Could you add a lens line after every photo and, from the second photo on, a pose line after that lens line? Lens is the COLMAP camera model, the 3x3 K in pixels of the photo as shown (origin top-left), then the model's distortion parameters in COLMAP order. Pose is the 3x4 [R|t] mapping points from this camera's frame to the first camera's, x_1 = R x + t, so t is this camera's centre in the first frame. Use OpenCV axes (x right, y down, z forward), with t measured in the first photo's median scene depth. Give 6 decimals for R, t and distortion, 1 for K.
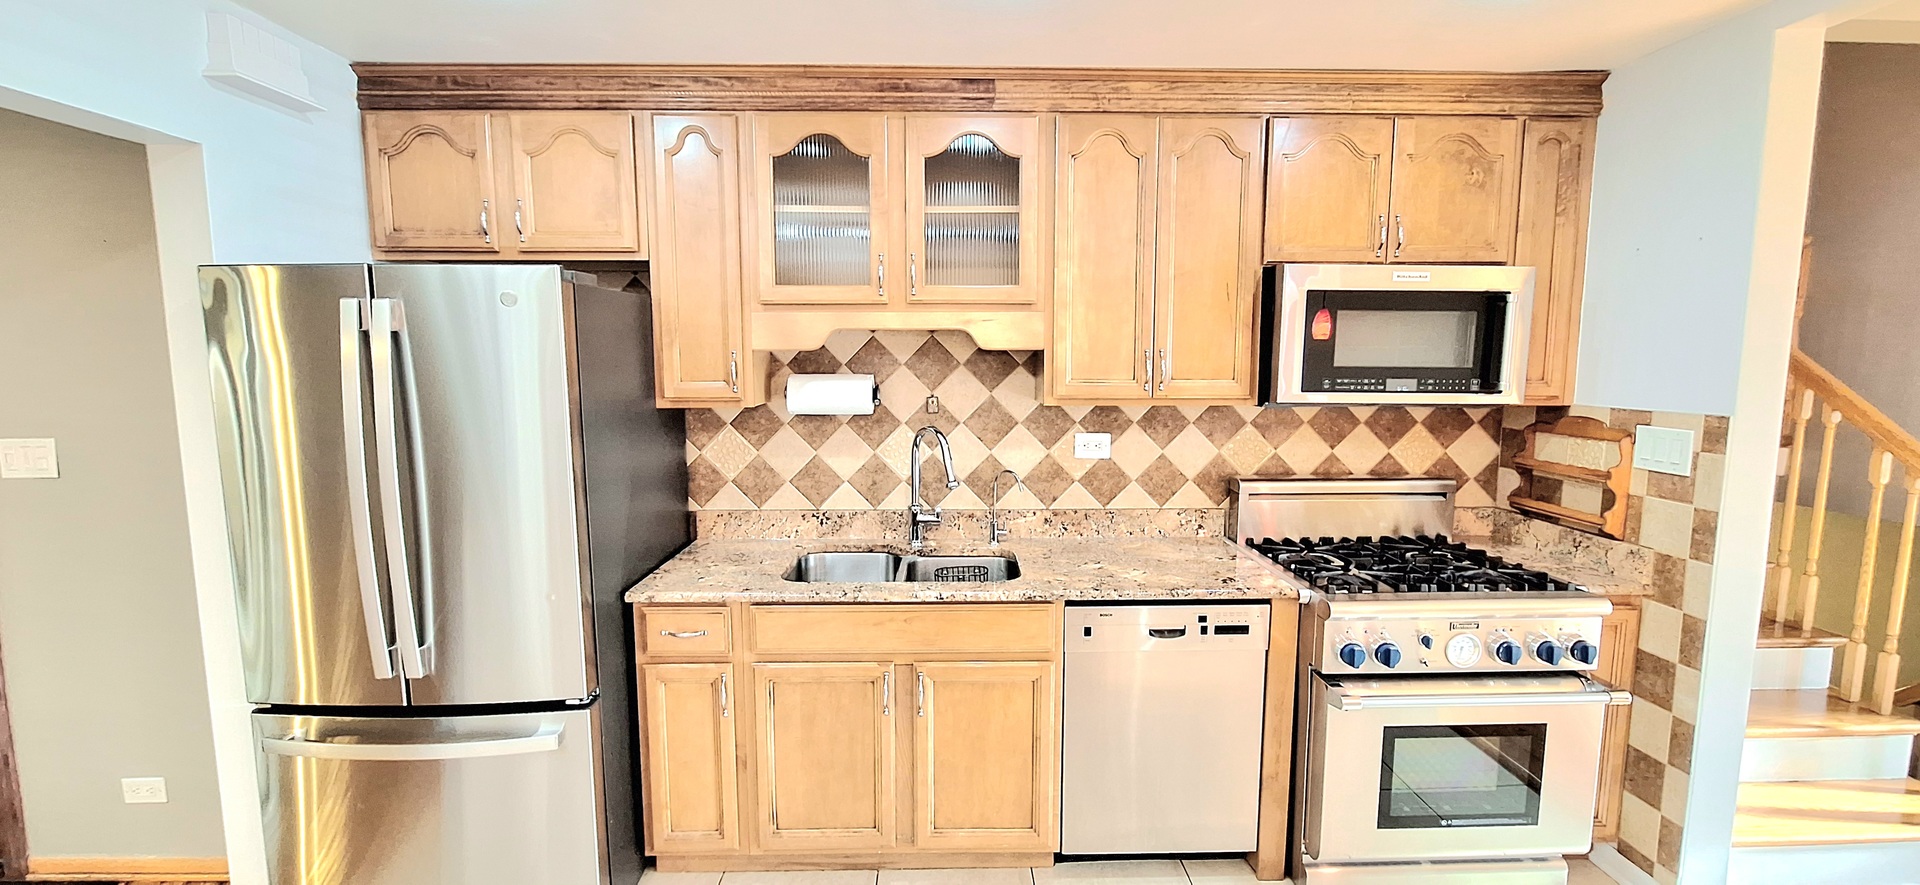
lens RADIAL K [[755.3, 0, 960.0], [0, 755.3, 442.5], [0, 0, 1]] dist [-0.018229, 0.000069]
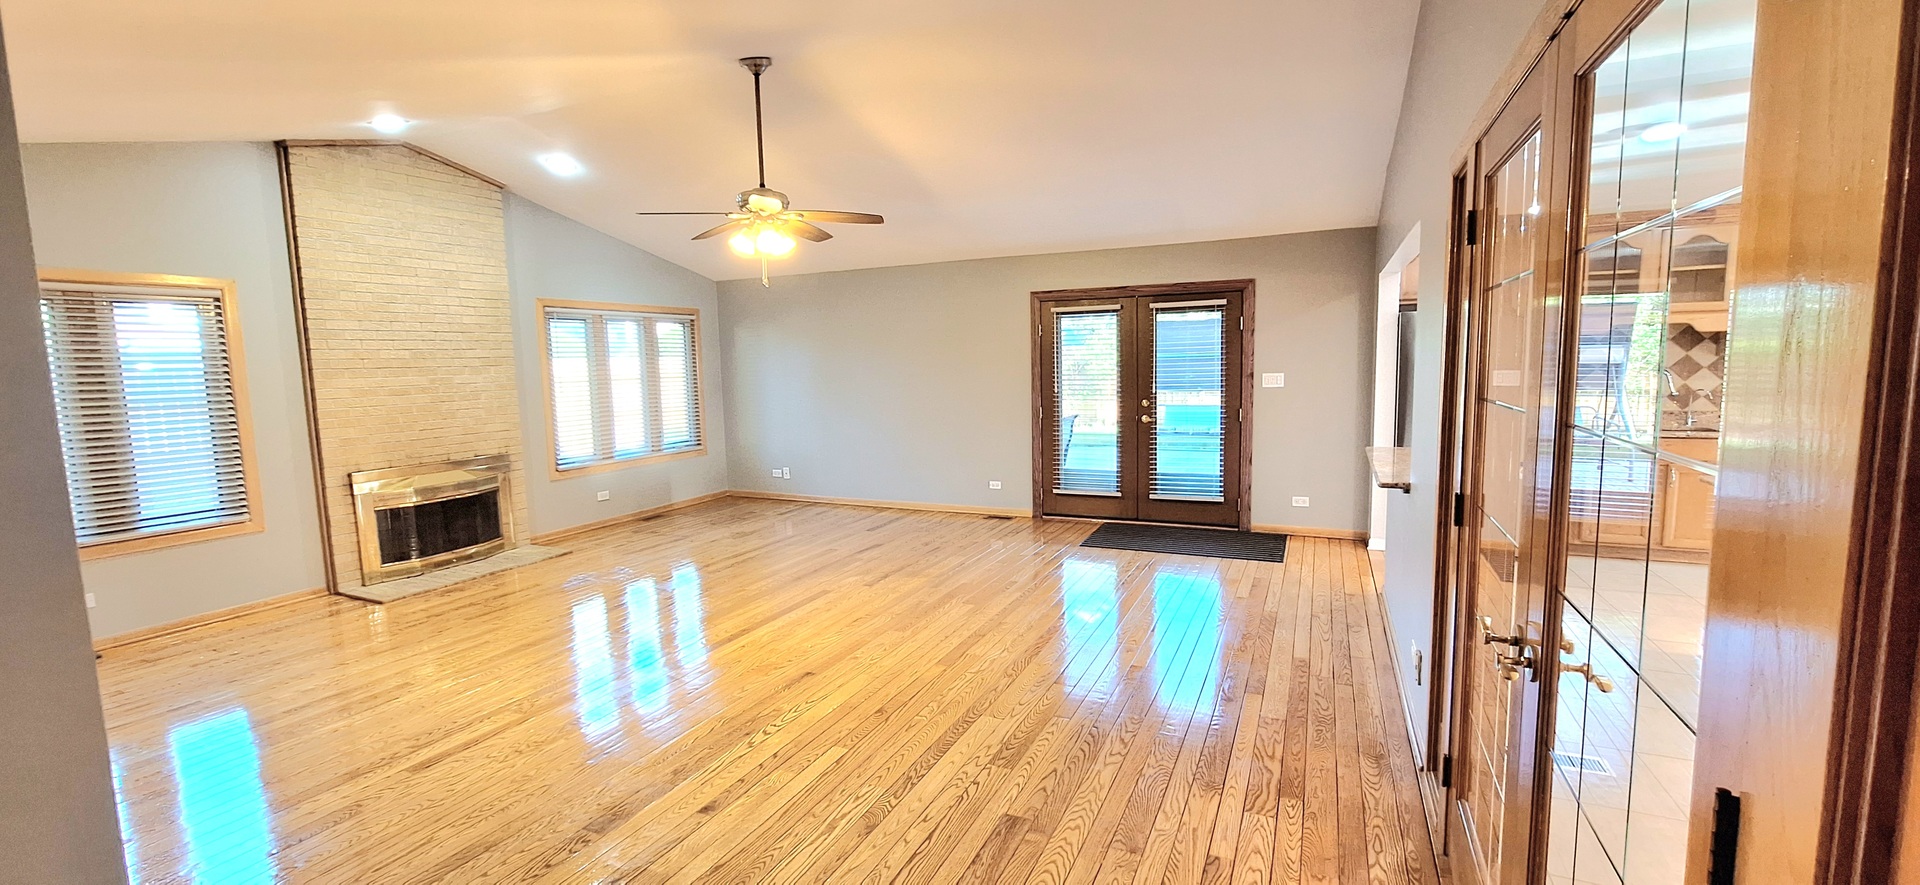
lens RADIAL K [[745.7, 0, 952.2], [0, 745.7, 436.8], [0, 0, 1]] dist [-0.006740, -0.000051]
pose [[0.909736, 0.025140, -0.414426, -1.056617], [-0.024965, 0.999671, 0.005840, 0.225856], [0.414436, 0.005033, 0.910064, -1.870971]]
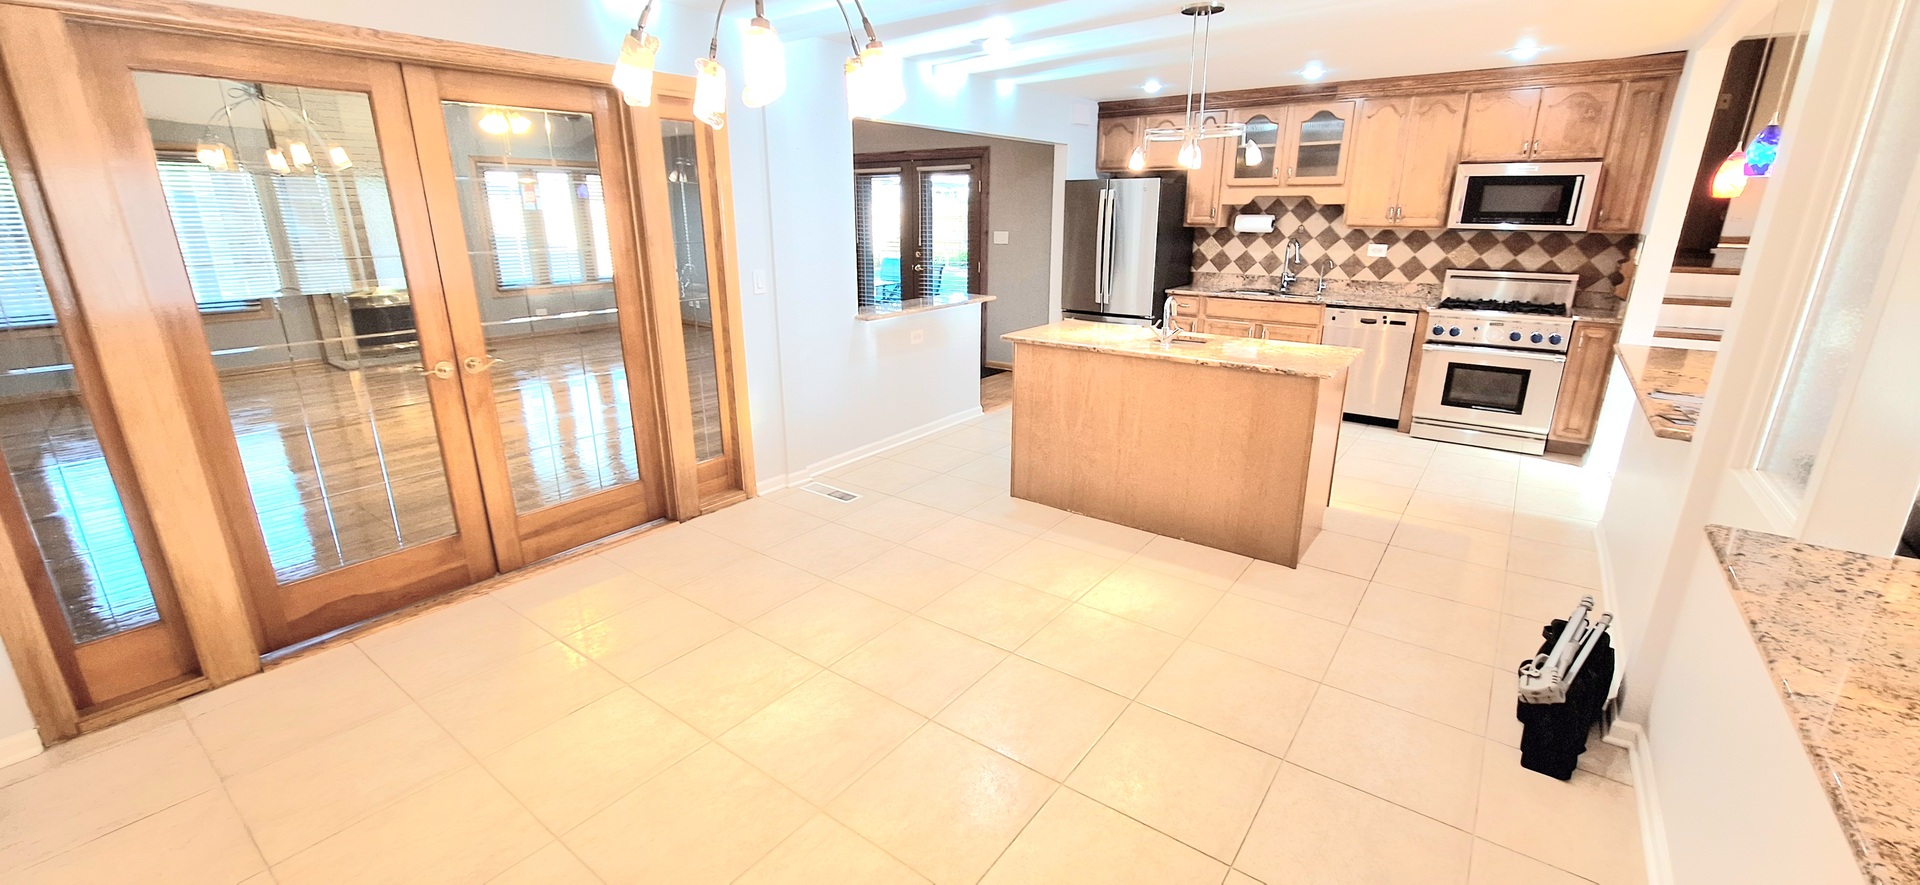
lens RADIAL K [[764.4, 0, 970.7], [0, 764.4, 424.4], [0, 0, 1]] dist [0.008172, -0.000046]
pose [[0.794869, 0.169883, -0.582514, 0.694277], [-0.071474, 0.979538, 0.188140, 0.183570], [0.602557, -0.107911, 0.790747, -1.672500]]
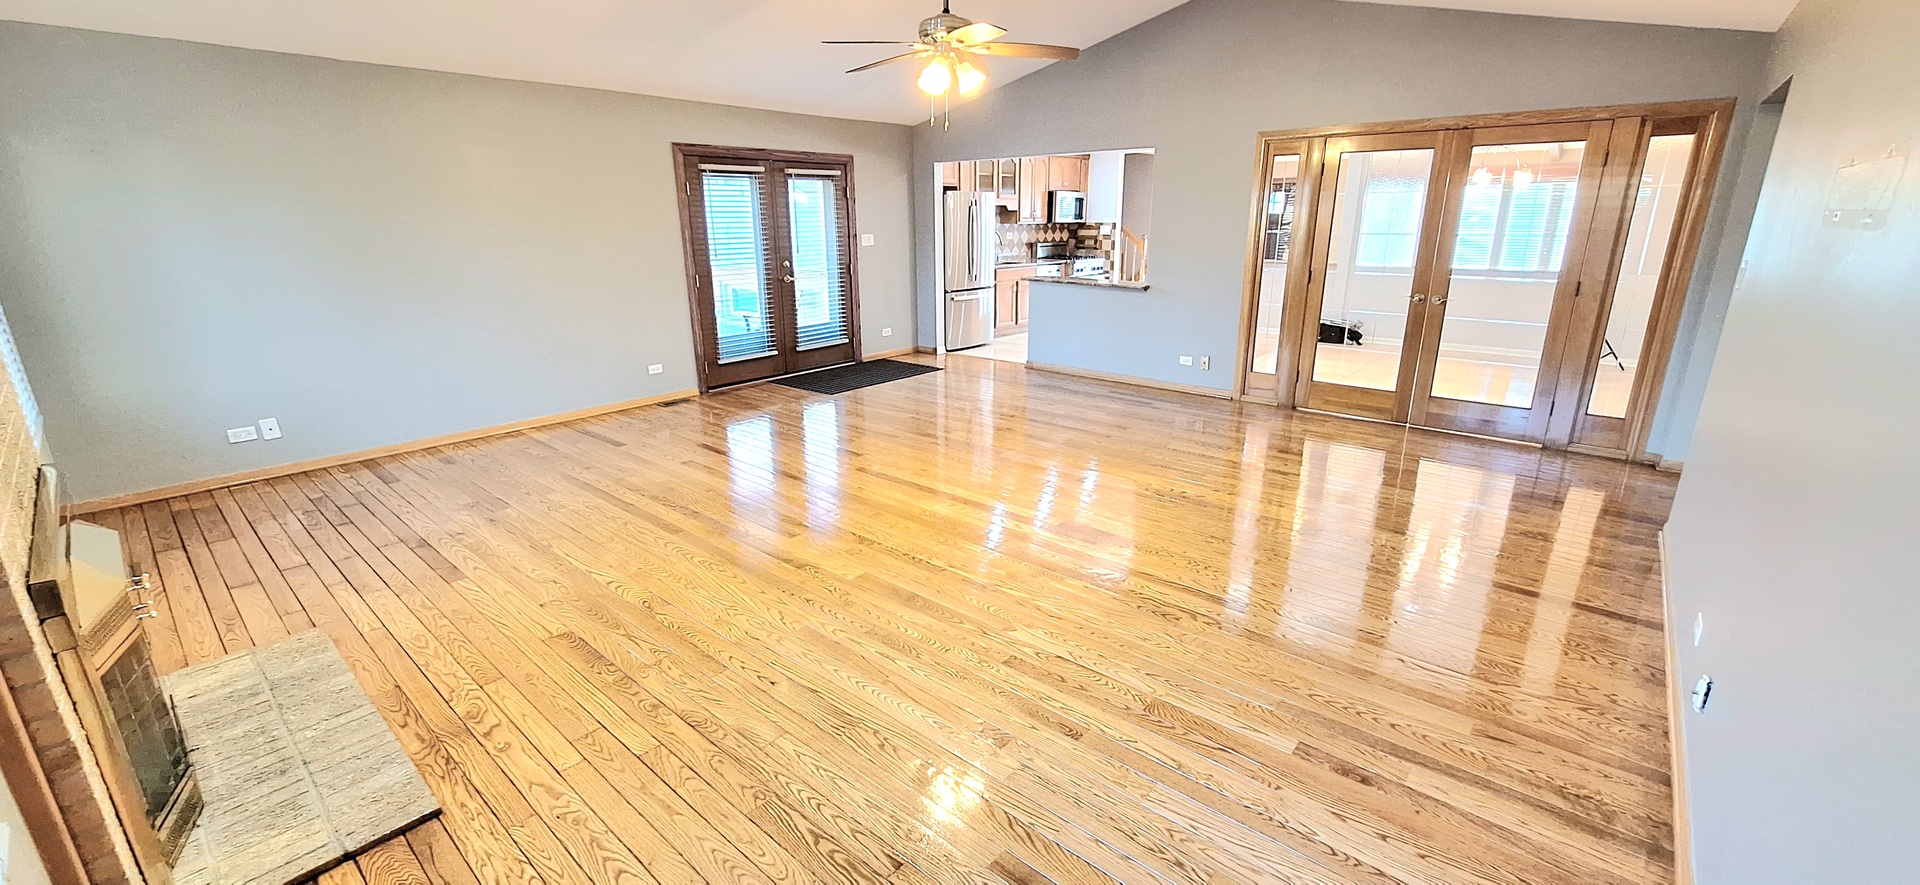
lens RADIAL K [[745.7, 0, 952.2], [0, 745.7, 436.8], [0, 0, 1]] dist [-0.006740, -0.000051]
pose [[0.669455, -0.213428, 0.711532, -3.375977], [0.080285, 0.973015, 0.216325, 0.180912], [-0.738501, -0.087694, 0.668525, -1.629799]]
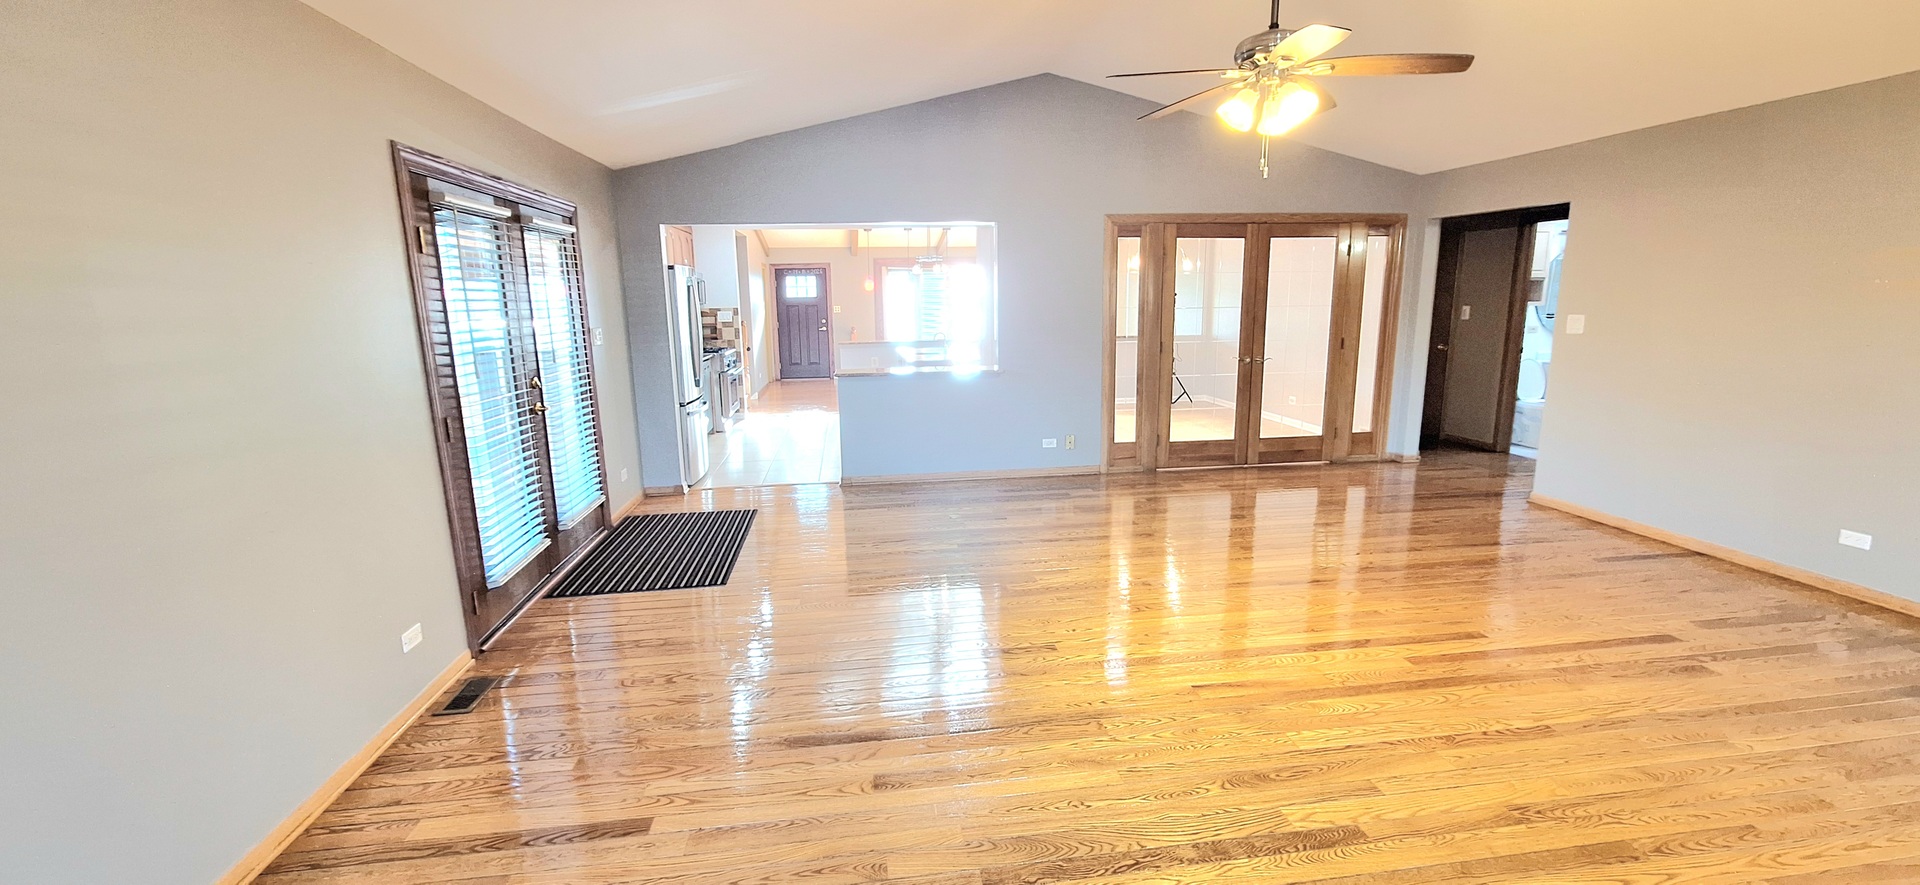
lens RADIAL K [[764.4, 0, 970.7], [0, 764.4, 424.4], [0, 0, 1]] dist [0.008172, -0.000046]
pose [[-0.119198, -0.162270, 0.979520, -3.373557], [0.118206, 0.977218, 0.176273, 0.005439], [-0.985809, 0.136797, -0.097301, 0.063047]]
